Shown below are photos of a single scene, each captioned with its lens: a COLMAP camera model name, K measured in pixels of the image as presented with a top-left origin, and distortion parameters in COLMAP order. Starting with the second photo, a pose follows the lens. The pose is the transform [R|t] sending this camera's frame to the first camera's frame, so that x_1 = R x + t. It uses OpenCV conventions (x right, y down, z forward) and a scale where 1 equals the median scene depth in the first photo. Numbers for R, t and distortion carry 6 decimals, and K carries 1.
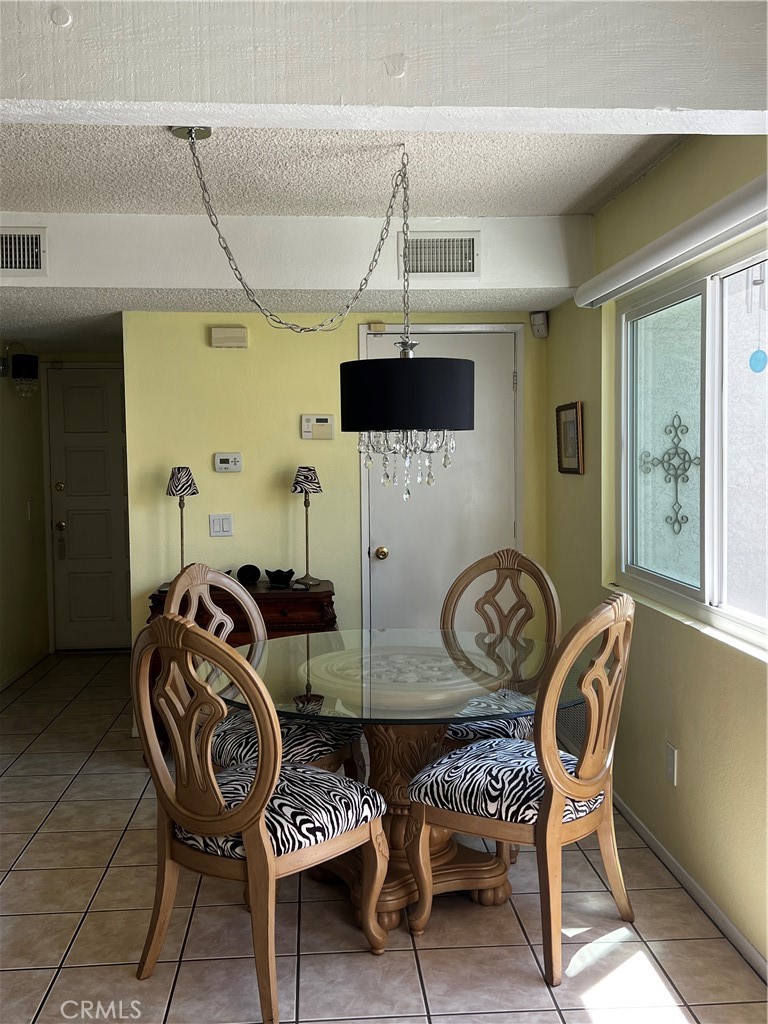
lens RADIAL K [[986.3, 0, 381.1], [0, 986.3, 513.1], [0, 0, 1]] dist [-0.004377, 0.000000]
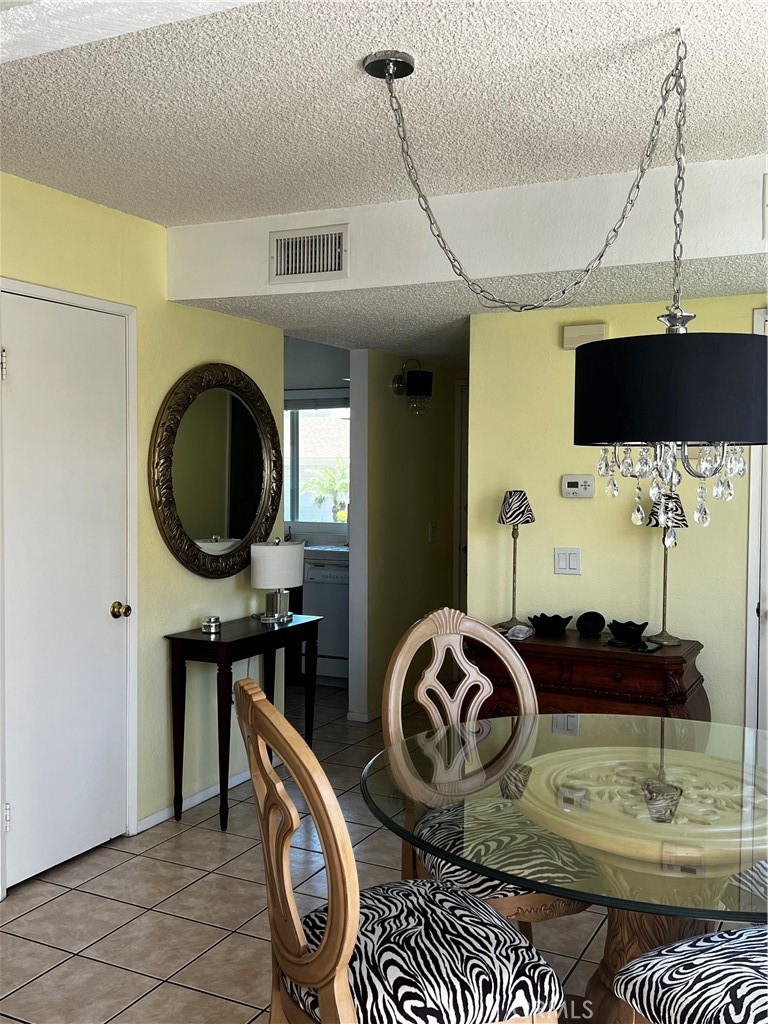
lens RADIAL K [[986.3, 0, 384.4], [0, 986.3, 510.1], [0, 0, 1]] dist [-0.004377, 0.000000]
pose [[0.849194, 0.032969, -0.527050, 0.238068], [-0.047035, 0.998805, -0.013305, -0.020680], [0.525982, 0.036089, 0.849730, 0.341327]]
